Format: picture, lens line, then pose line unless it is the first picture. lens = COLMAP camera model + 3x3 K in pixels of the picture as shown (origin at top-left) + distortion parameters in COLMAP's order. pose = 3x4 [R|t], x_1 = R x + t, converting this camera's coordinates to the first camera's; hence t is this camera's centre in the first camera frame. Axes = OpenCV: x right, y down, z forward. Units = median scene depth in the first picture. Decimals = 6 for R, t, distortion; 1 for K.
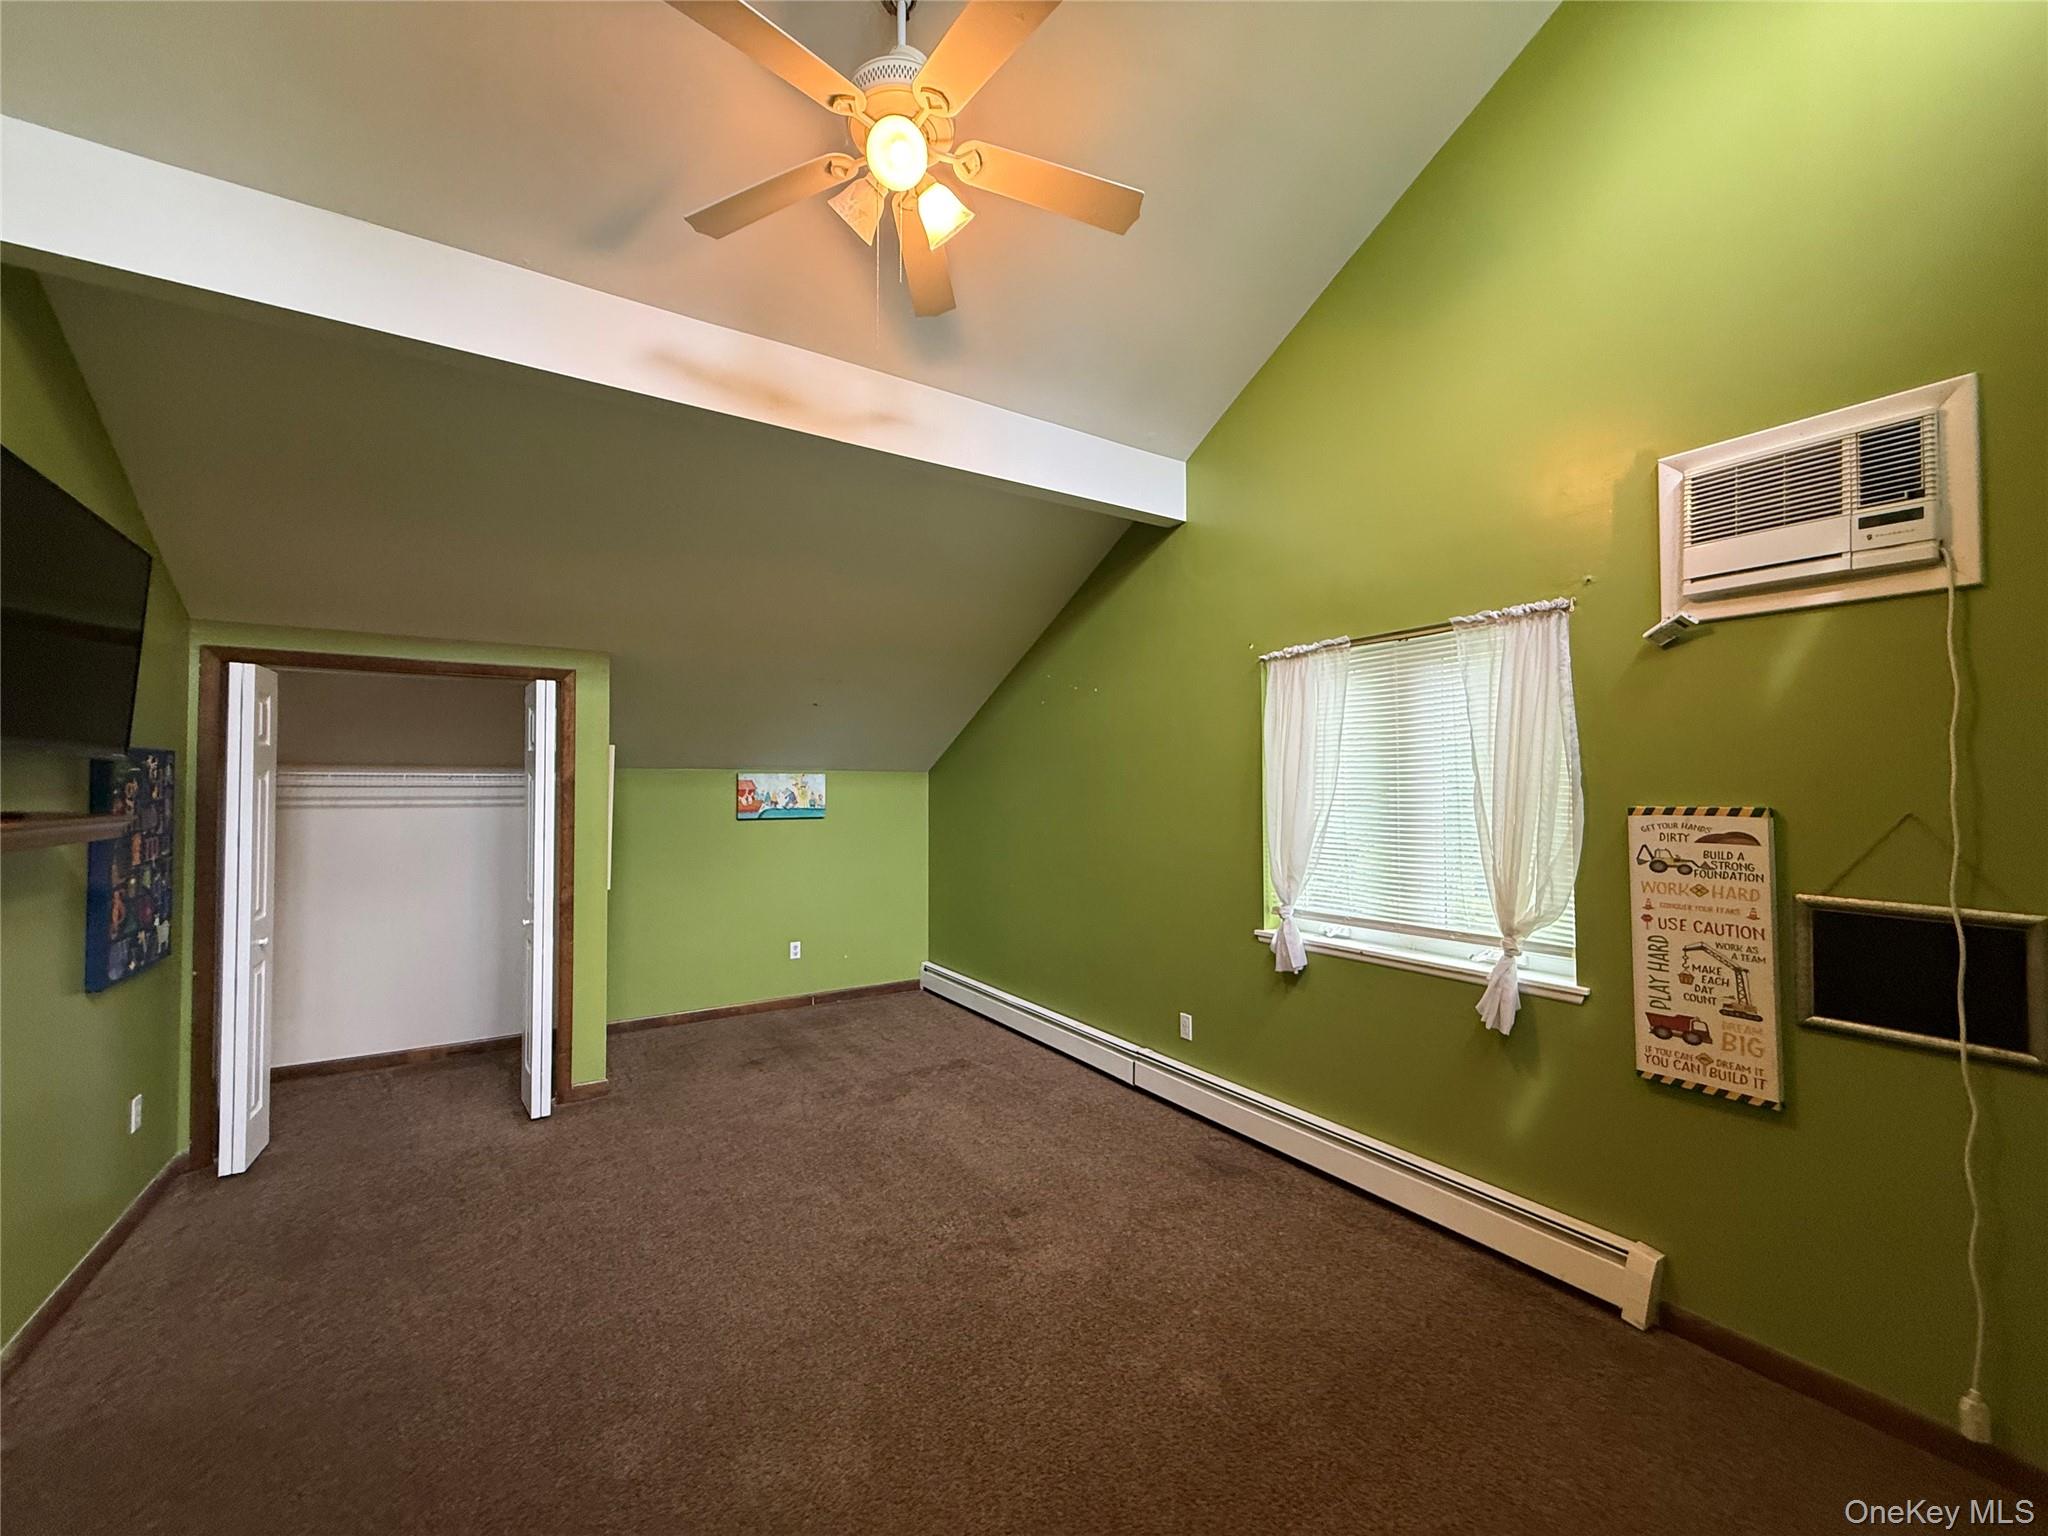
lens RADIAL K [[817.3, 0, 1023.2], [0, 817.3, 772.2], [0, 0, 1]] dist [0.002072, 0.000127]
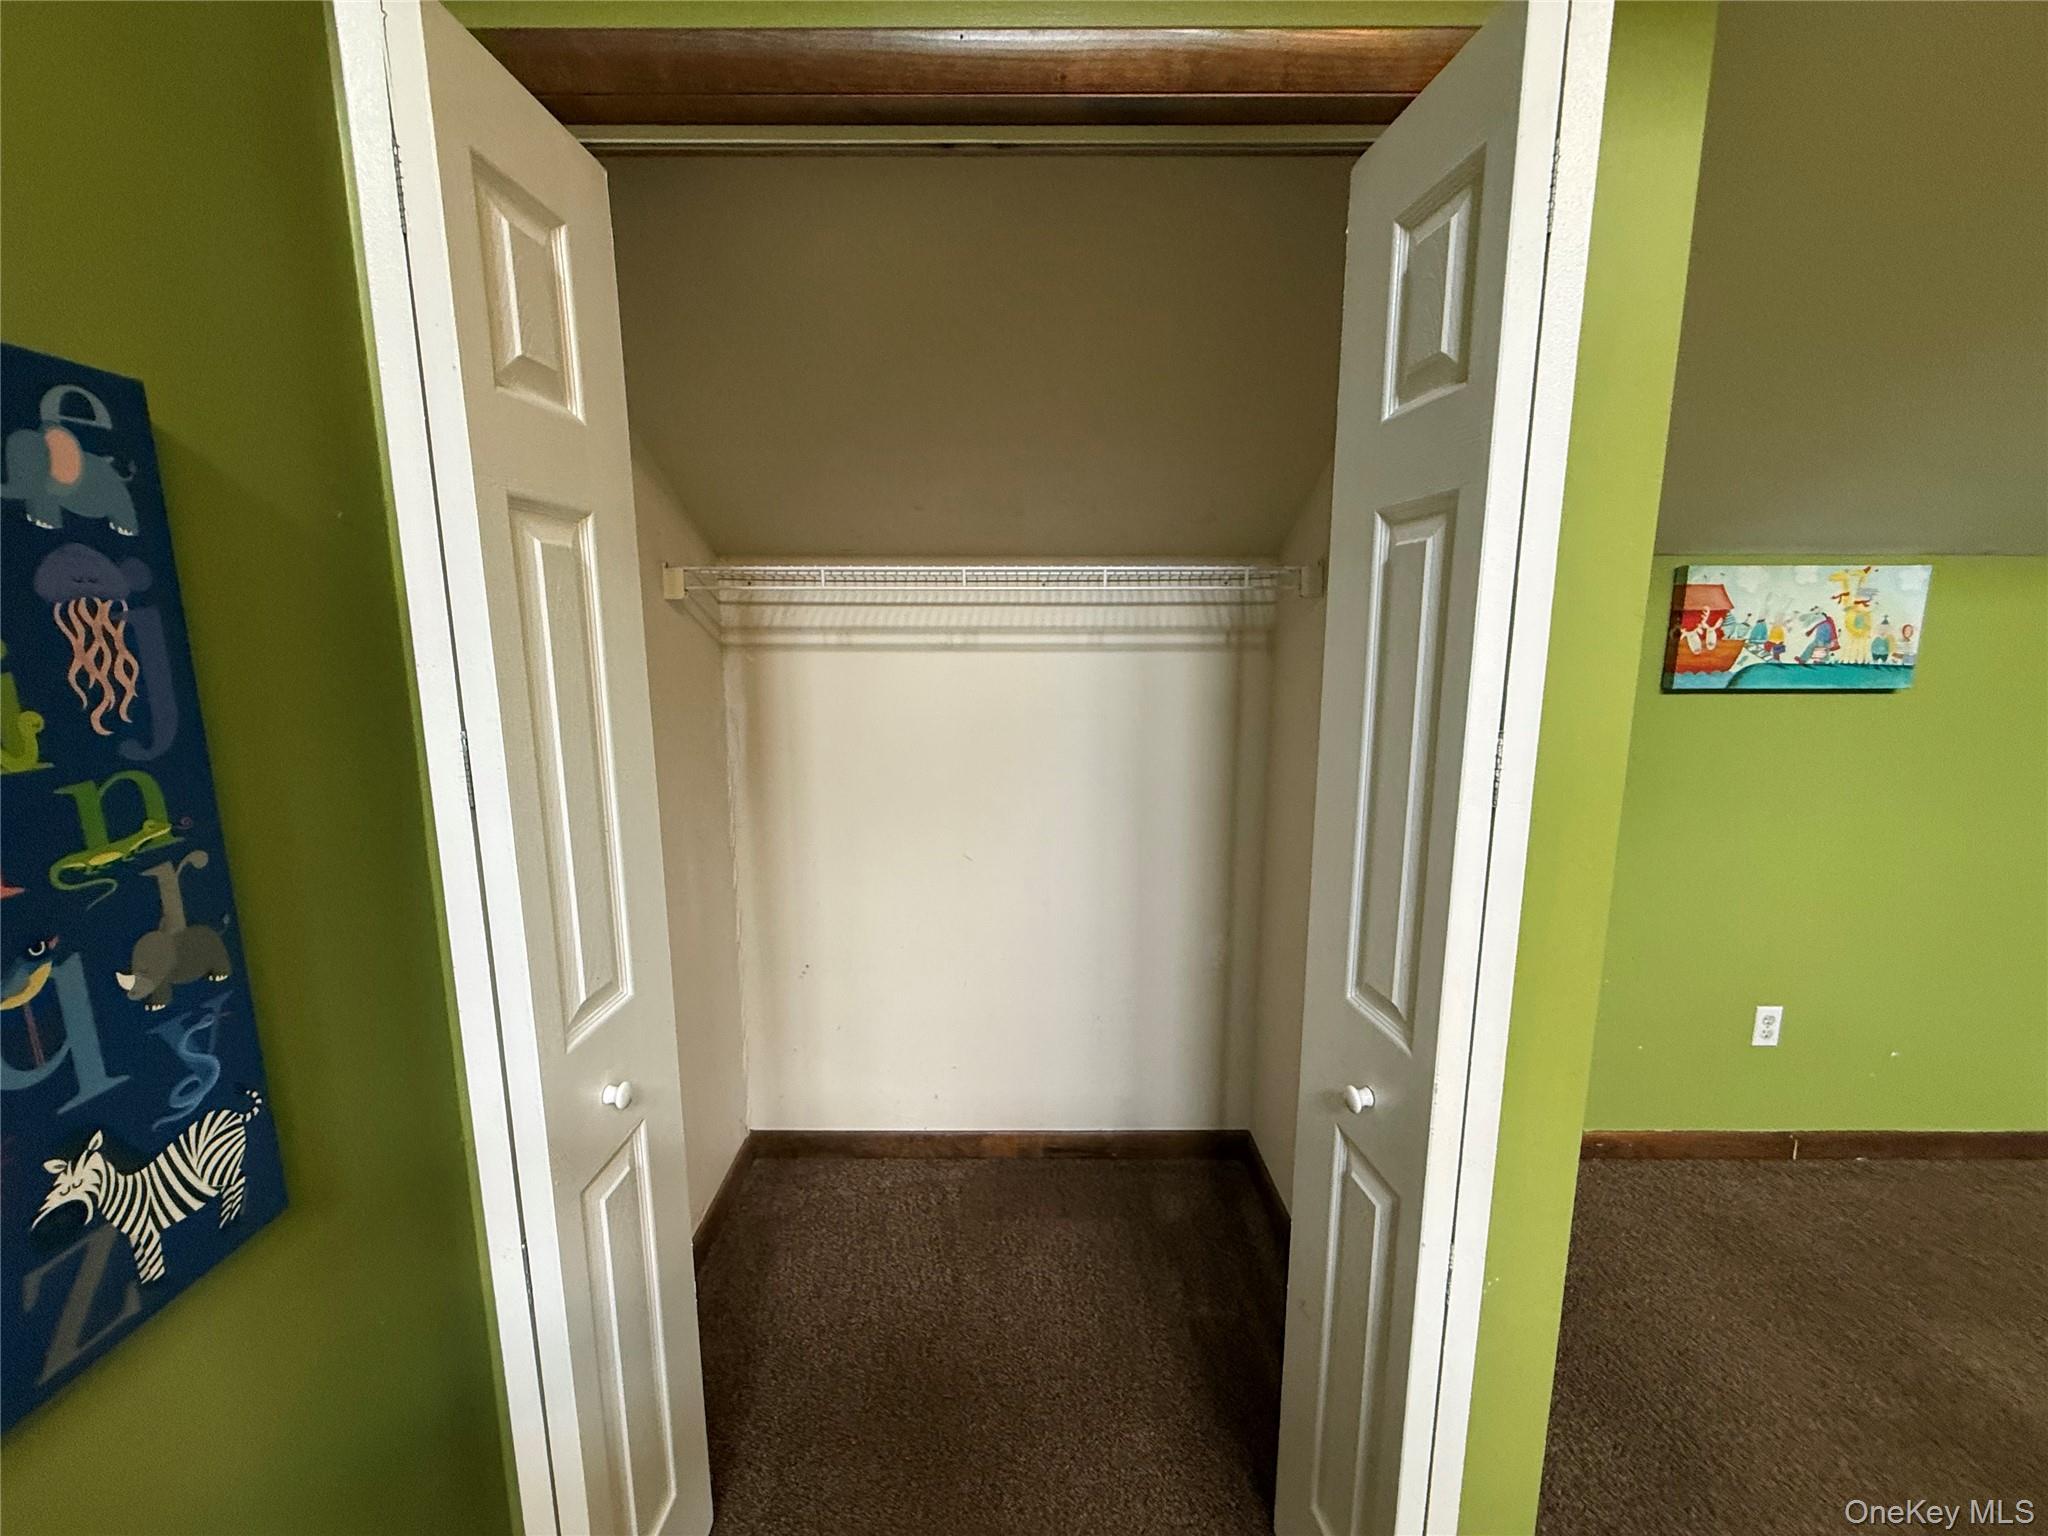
lens RADIAL K [[817.3, 0, 1028.1], [0, 817.3, 763.5], [0, 0, 1]] dist [0.002072, 0.000127]
pose [[0.834853, 0.093964, -0.542394, -0.448621], [0.011368, 0.982171, 0.187648, 0.018896], [0.550356, -0.162825, 0.818900, 0.602039]]
